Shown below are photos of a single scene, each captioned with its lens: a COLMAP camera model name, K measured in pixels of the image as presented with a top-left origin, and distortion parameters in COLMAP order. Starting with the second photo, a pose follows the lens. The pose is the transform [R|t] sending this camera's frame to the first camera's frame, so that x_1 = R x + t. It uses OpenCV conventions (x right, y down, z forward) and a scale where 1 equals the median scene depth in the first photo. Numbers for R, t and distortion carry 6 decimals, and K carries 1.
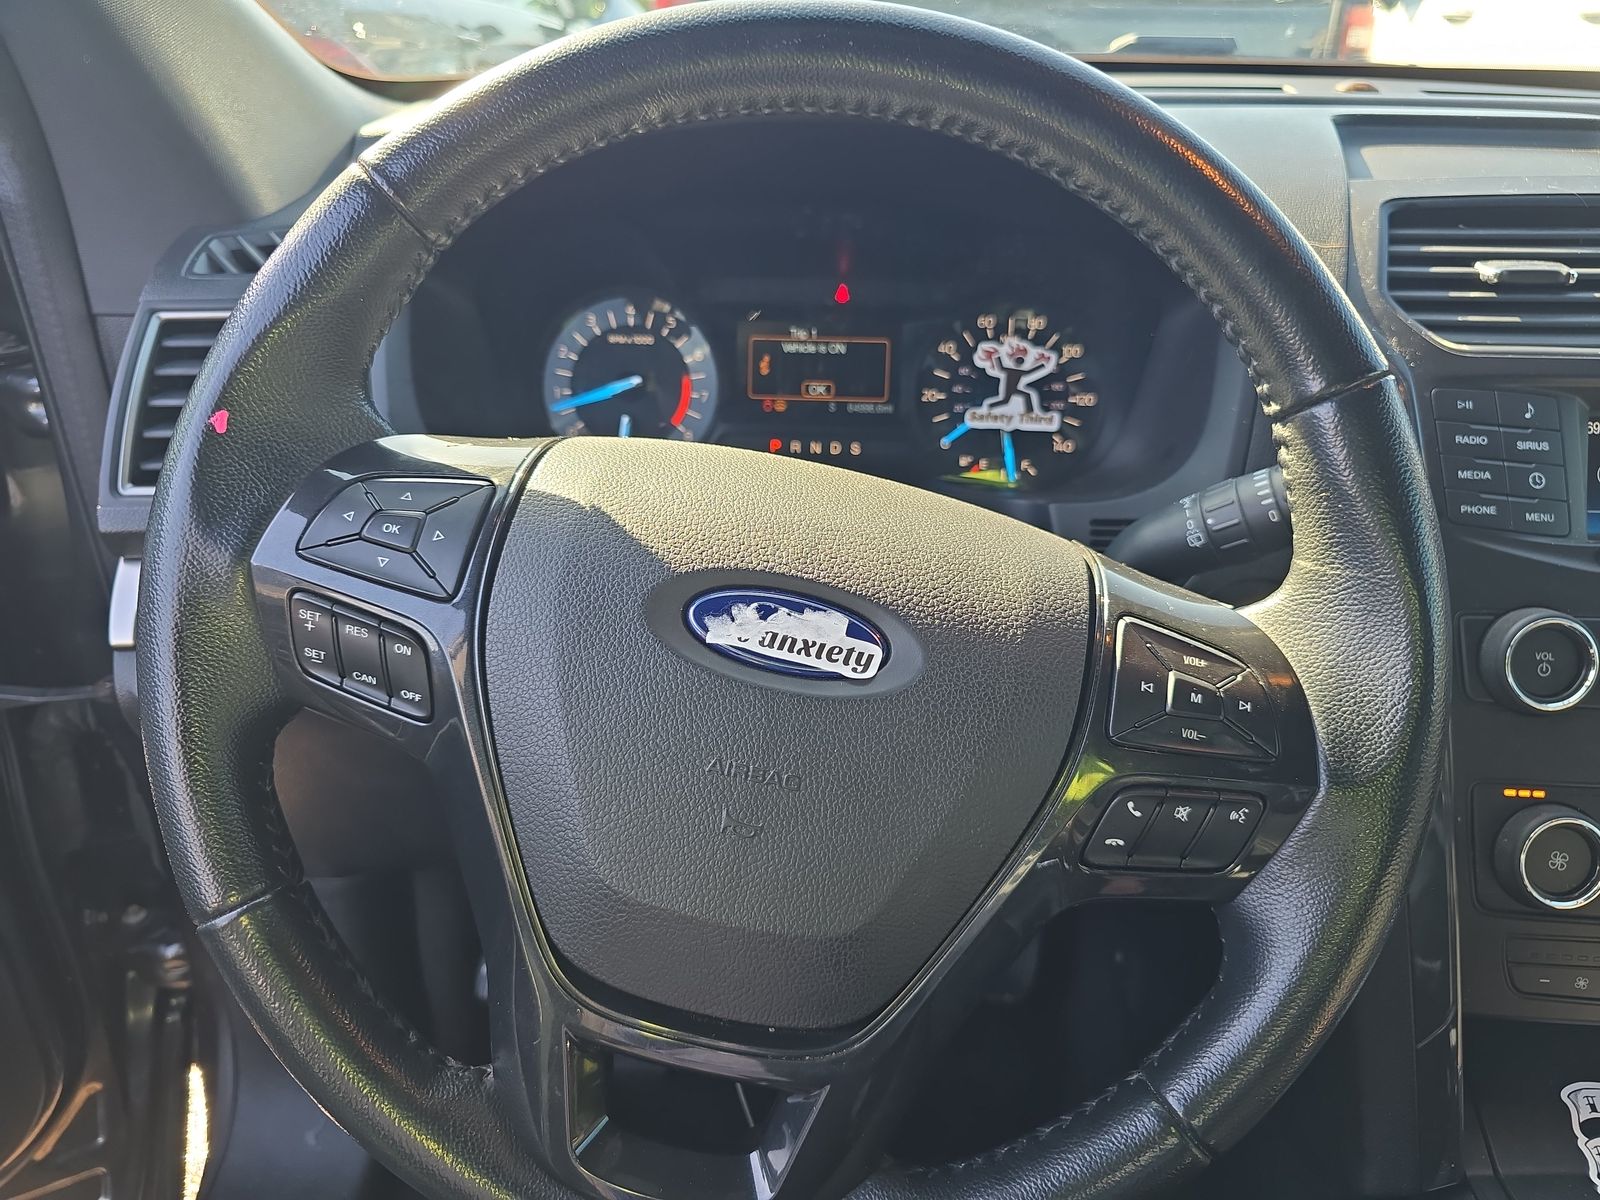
lens RADIAL K [[1086.2, 0, 800.0], [0, 1086.2, 600.0], [0, 0, 1]] dist [0.004768, -0.031425]
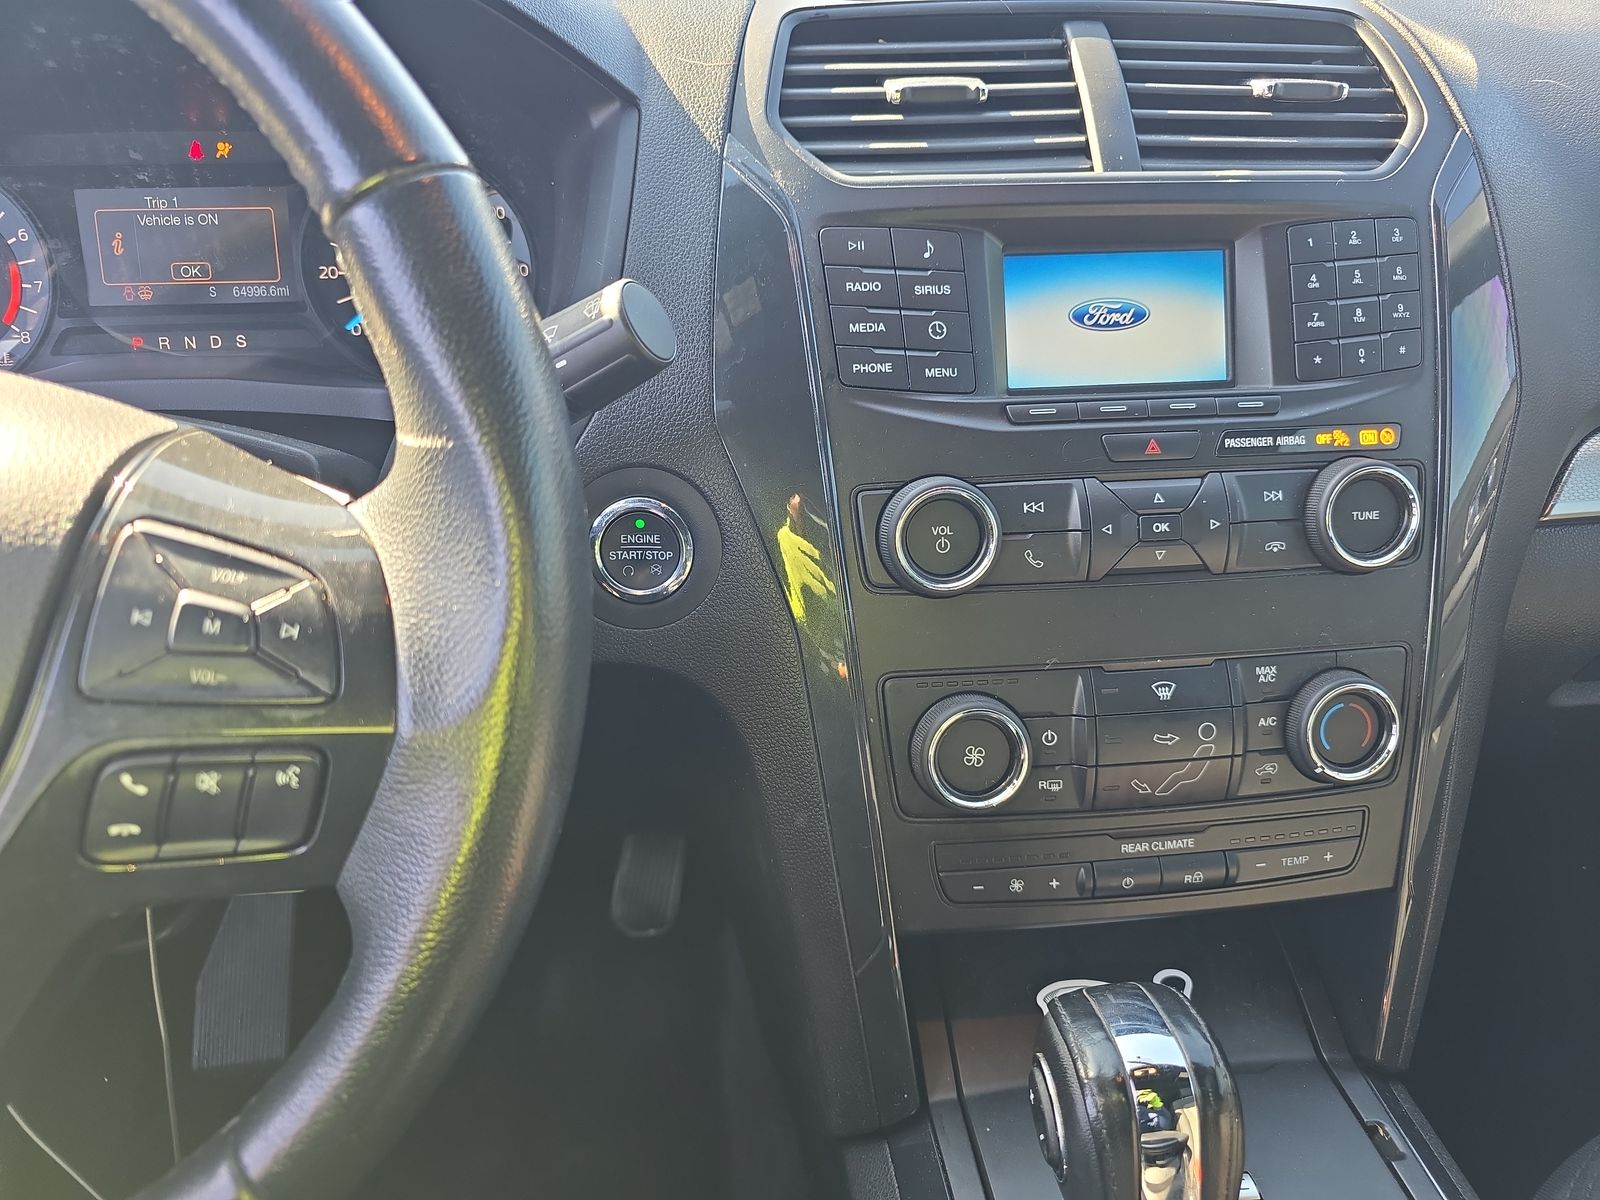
lens RADIAL K [[1086.2, 0, 800.0], [0, 1086.2, 600.0], [0, 0, 1]] dist [0.004768, -0.031425]
pose [[0.983653, -0.086768, 0.157793, 0.412583], [0.074856, 0.993985, 0.079943, 0.027945], [-0.163780, -0.066824, 0.984231, 0.137021]]
